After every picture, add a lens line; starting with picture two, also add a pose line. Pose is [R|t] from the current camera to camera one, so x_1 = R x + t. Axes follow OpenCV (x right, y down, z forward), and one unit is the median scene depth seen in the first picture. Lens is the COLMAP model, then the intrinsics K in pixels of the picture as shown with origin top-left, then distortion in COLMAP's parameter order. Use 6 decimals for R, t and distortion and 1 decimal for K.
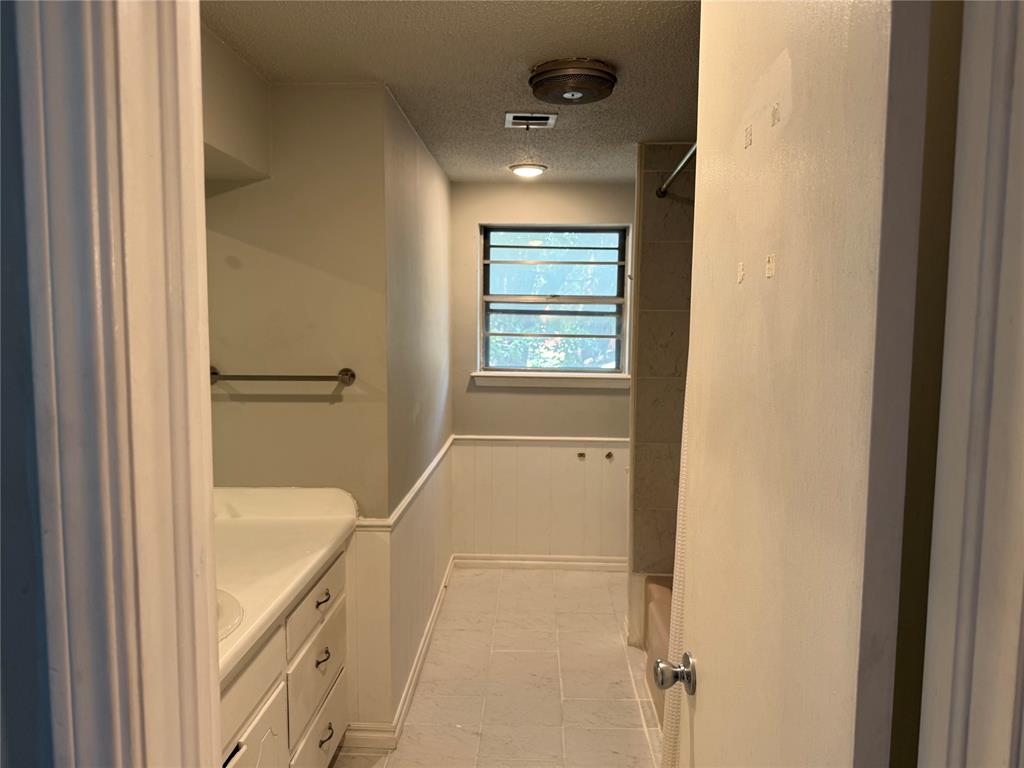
lens RADIAL K [[717.0, 0, 516.6], [0, 717.0, 384.7], [0, 0, 1]] dist [0.057677, -0.078319]
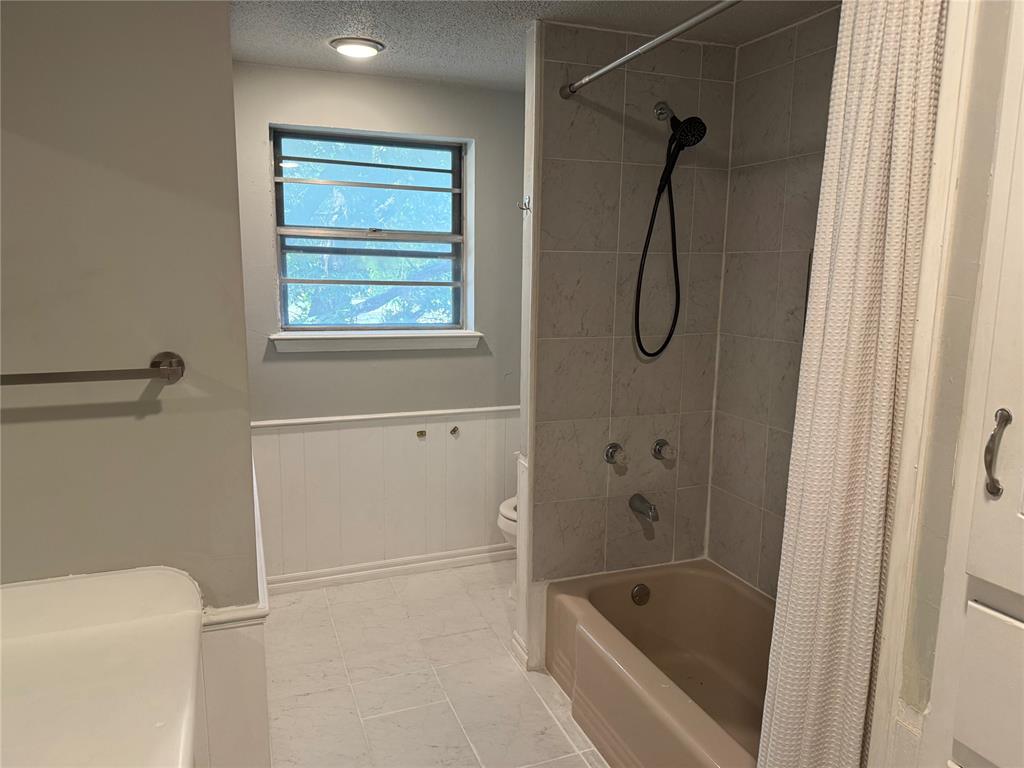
lens RADIAL K [[712.6, 0, 514.0], [0, 712.6, 390.1], [0, 0, 1]] dist [0.149523, -0.389006]
pose [[0.920188, -0.063505, 0.386291, -0.119376], [0.029506, 0.995199, 0.093322, -0.021339], [-0.390363, -0.074476, 0.917644, 0.227481]]
